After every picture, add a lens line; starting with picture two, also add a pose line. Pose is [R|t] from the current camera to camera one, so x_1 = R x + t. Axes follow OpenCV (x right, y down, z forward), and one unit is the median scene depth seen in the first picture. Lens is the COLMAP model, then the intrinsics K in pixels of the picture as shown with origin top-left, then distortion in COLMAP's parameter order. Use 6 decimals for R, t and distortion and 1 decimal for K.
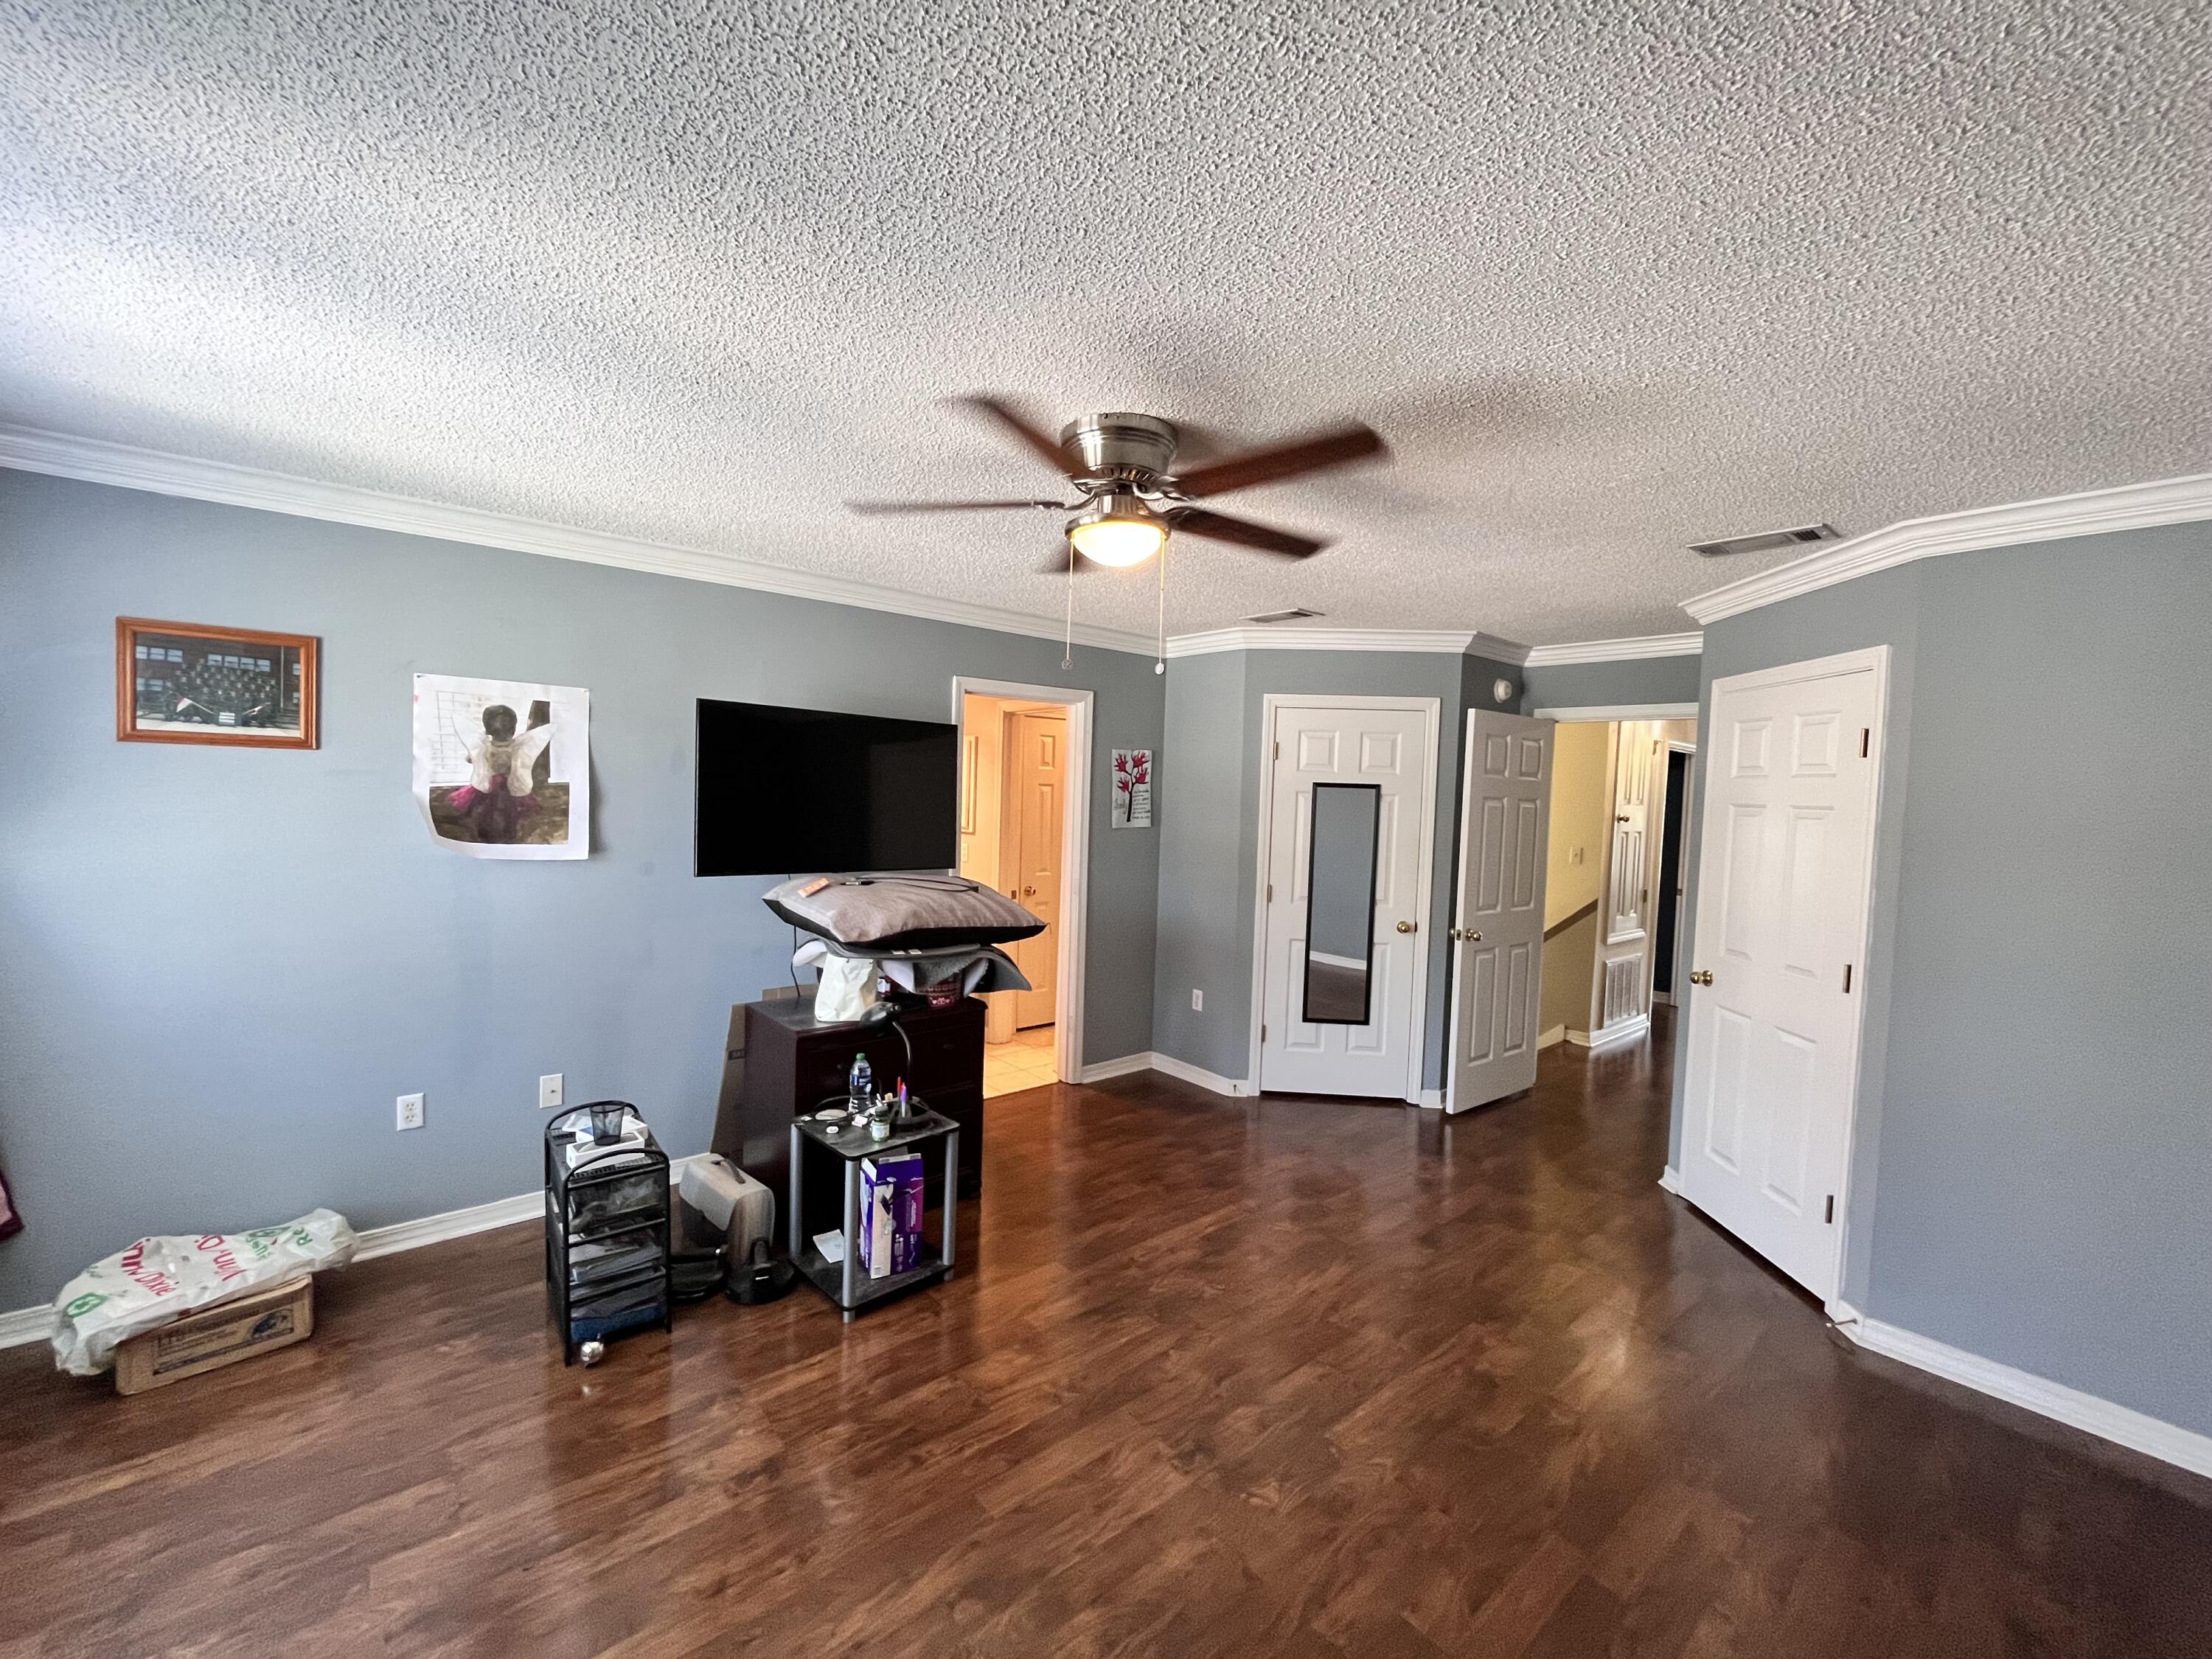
lens RADIAL K [[897.3, 0, 1106.0], [0, 897.3, 829.5], [0, 0, 1]] dist [-0.000399, -0.000211]
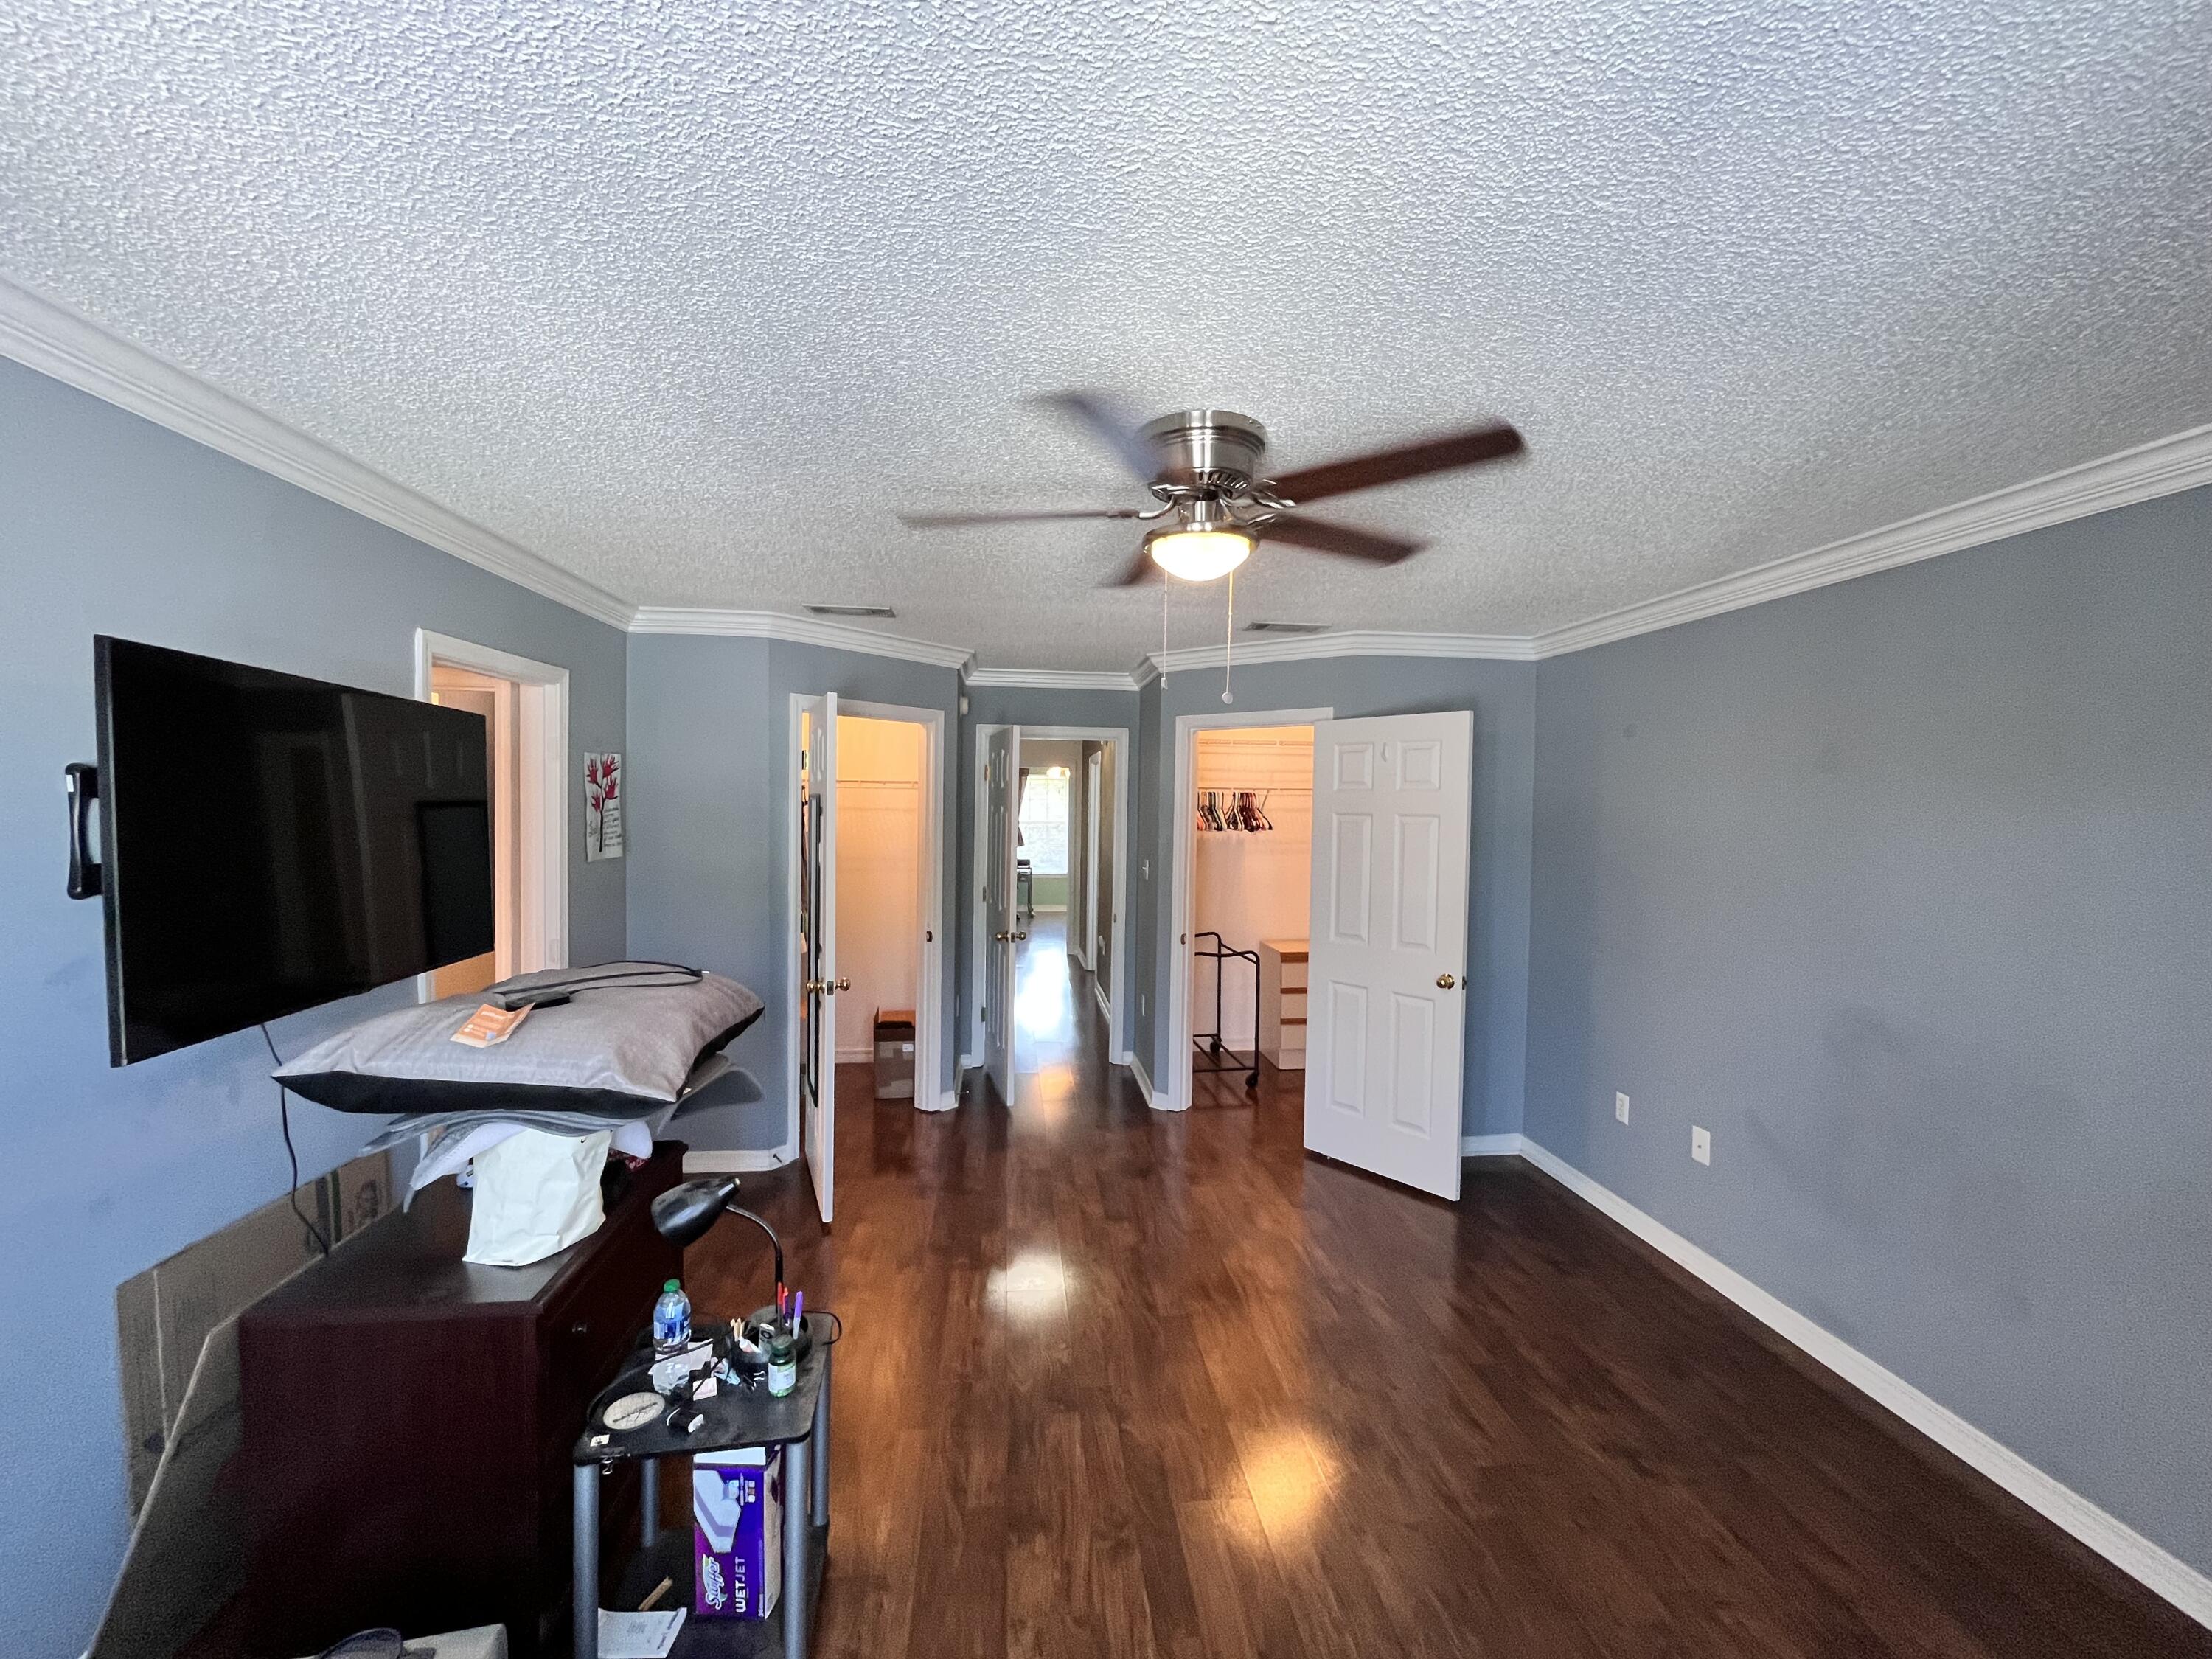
lens RADIAL K [[907.5, 0, 1101.2], [0, 907.5, 824.5], [0, 0, 1]] dist [-0.000883, -0.000160]
pose [[0.558591, -0.042433, 0.828357, -0.362398], [0.040087, 0.998905, 0.024138, -0.032779], [-0.828474, 0.019723, 0.559680, 0.254737]]
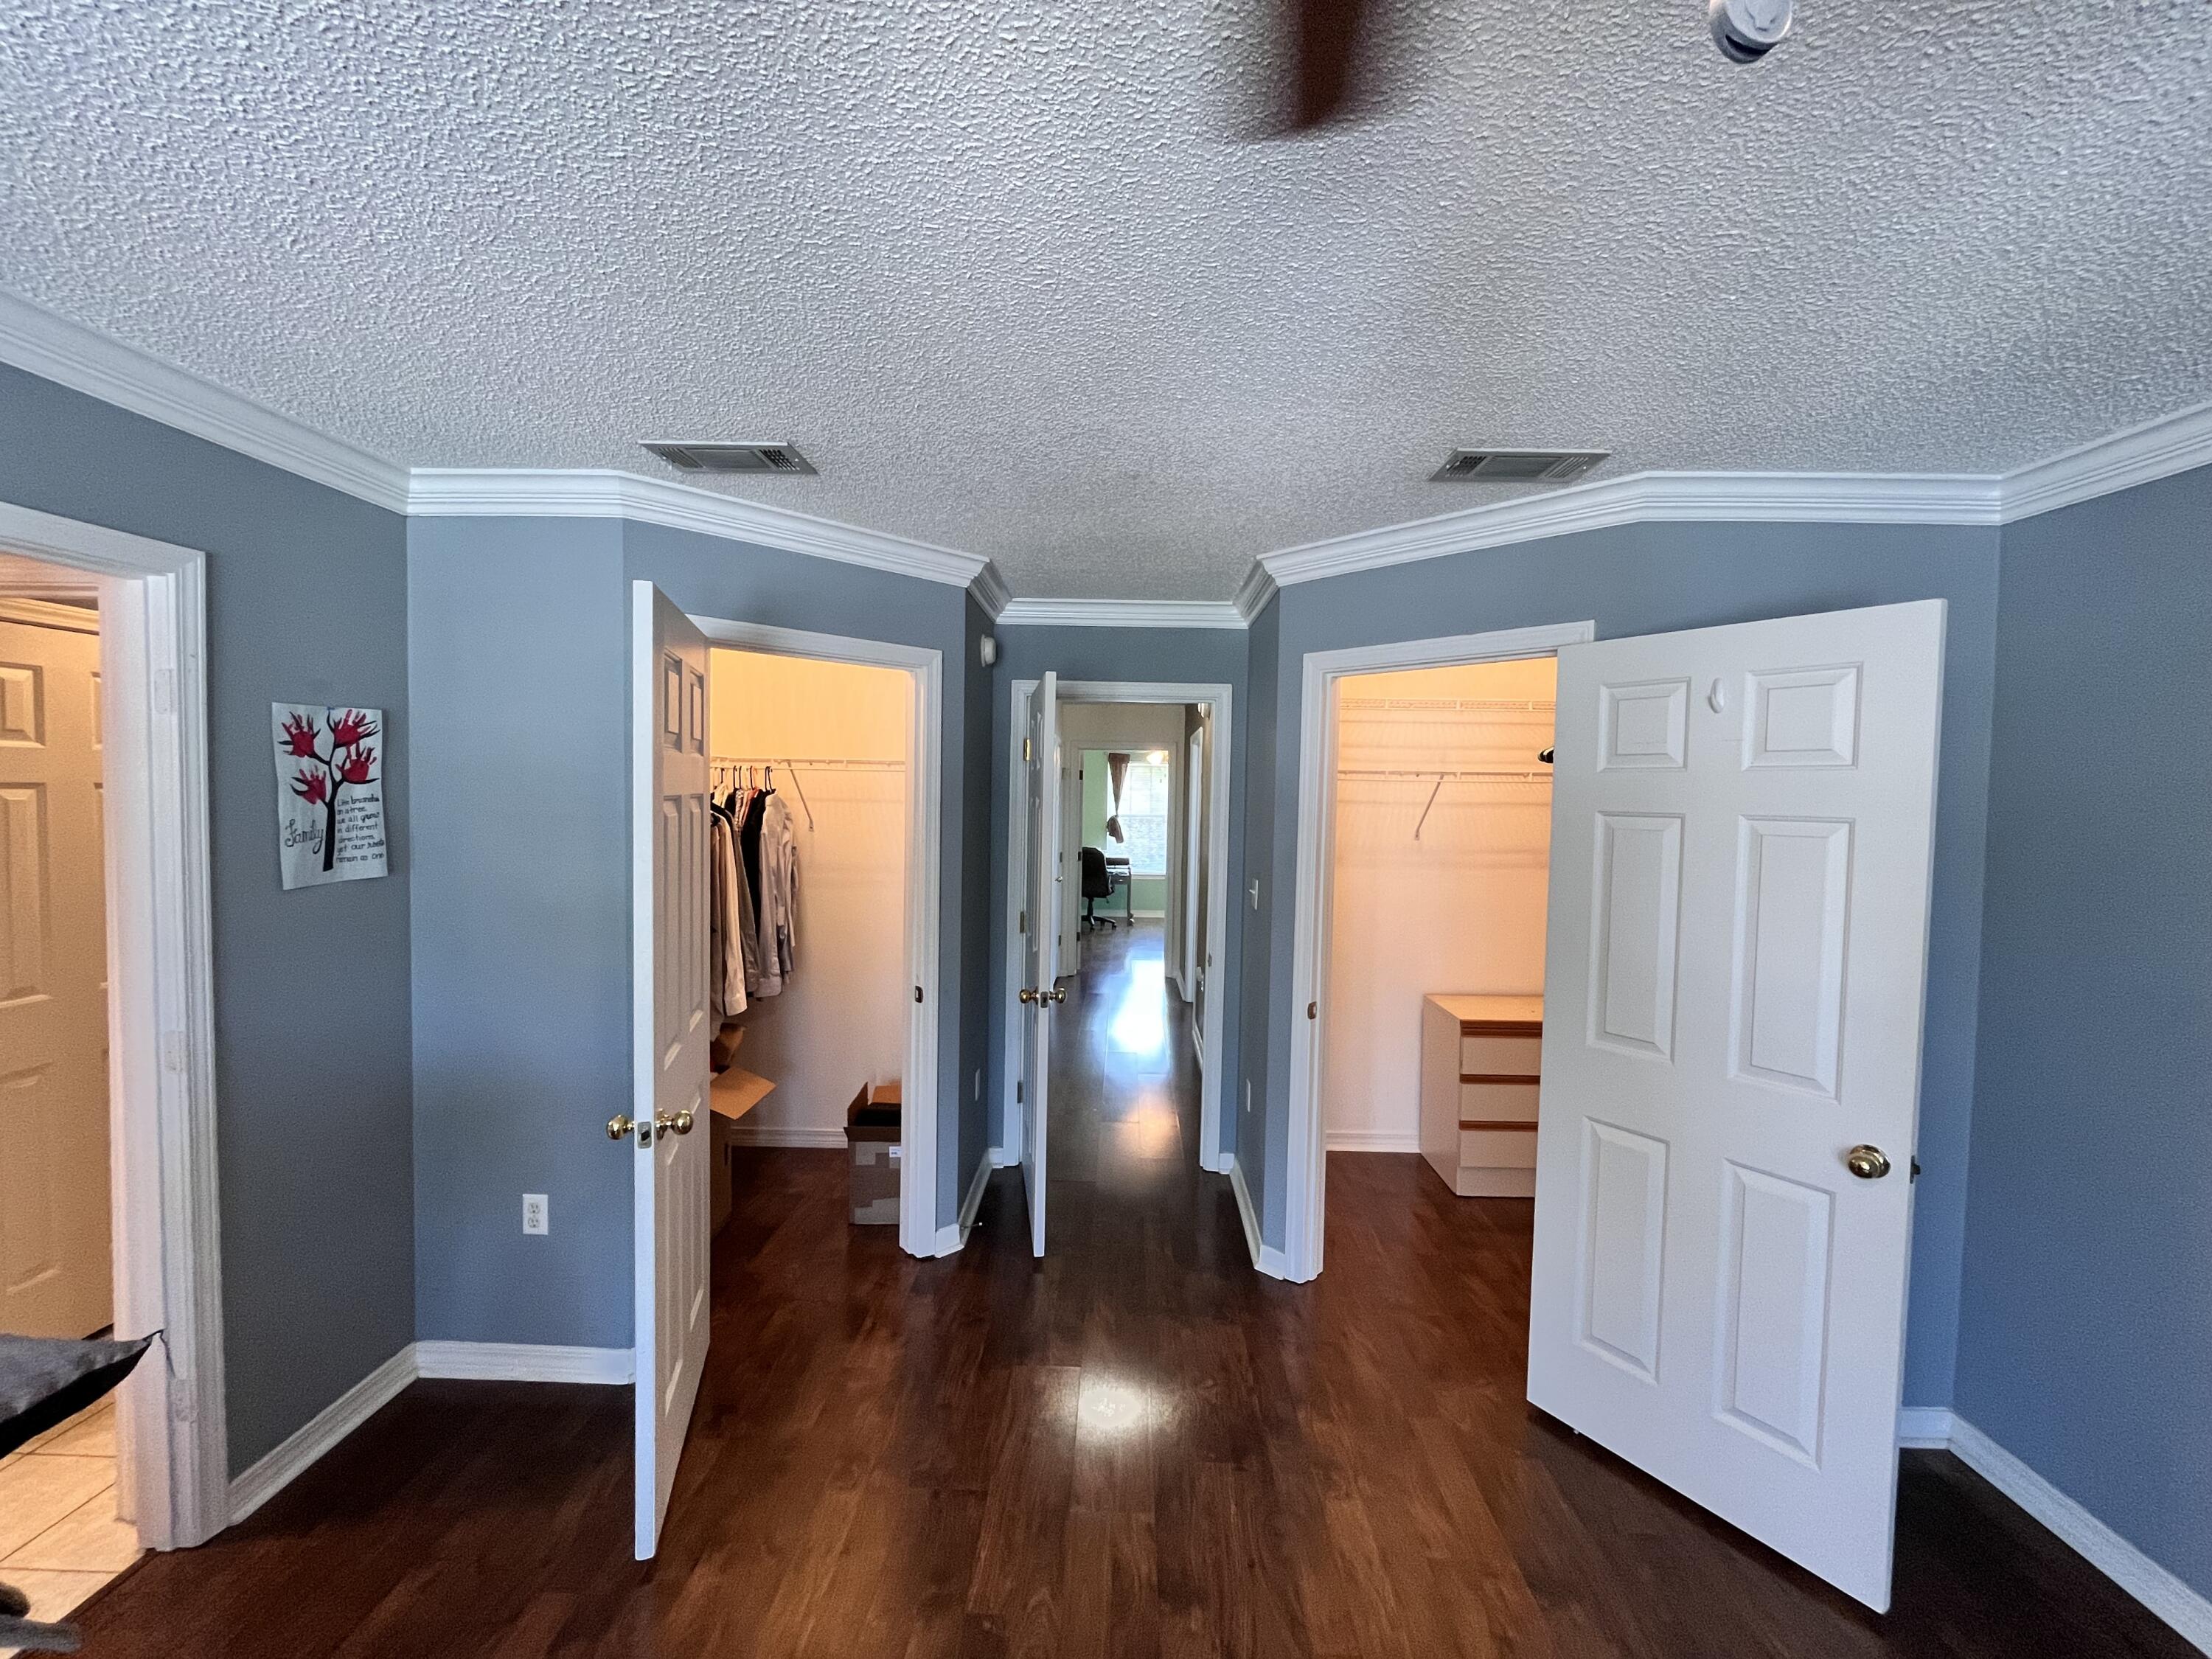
lens RADIAL K [[893.9, 0, 1106.0], [0, 893.9, 829.5], [0, 0, 1]] dist [-0.001730, -0.000452]
pose [[0.661343, -0.050575, 0.748377, -0.049751], [0.036738, 0.998711, 0.035027, -0.030396], [-0.749183, 0.004329, 0.662349, 0.432813]]
